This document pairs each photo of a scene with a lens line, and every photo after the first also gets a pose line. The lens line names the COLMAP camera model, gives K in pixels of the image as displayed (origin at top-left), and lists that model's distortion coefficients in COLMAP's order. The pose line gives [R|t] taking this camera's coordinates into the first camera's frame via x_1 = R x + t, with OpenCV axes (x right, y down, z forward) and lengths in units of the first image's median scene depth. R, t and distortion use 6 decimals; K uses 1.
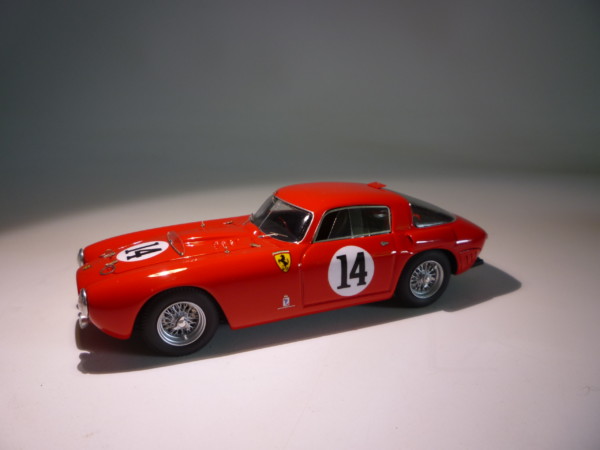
lens RADIAL K [[514.9, 0, 300.0], [0, 514.9, 225.0], [0, 0, 1]] dist [-0.045894, -0.006328]
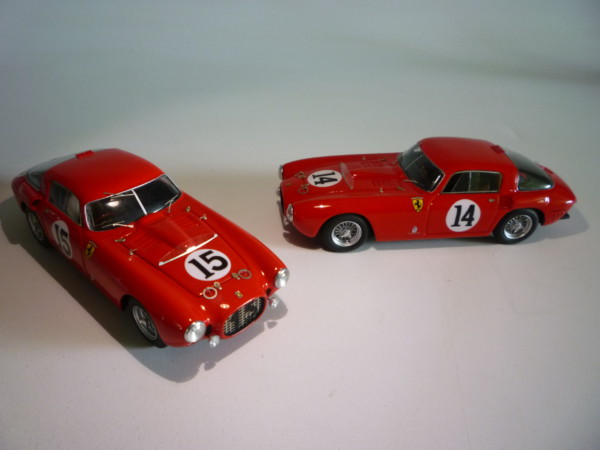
lens RADIAL K [[514.9, 0, 300.0], [0, 514.9, 225.0], [0, 0, 1]] dist [-0.045894, -0.006328]
pose [[0.962994, 0.187269, -0.193835, -0.058710], [-0.123609, 0.945957, 0.299810, -0.264653], [0.239505, -0.264755, 0.934100, -0.465610]]
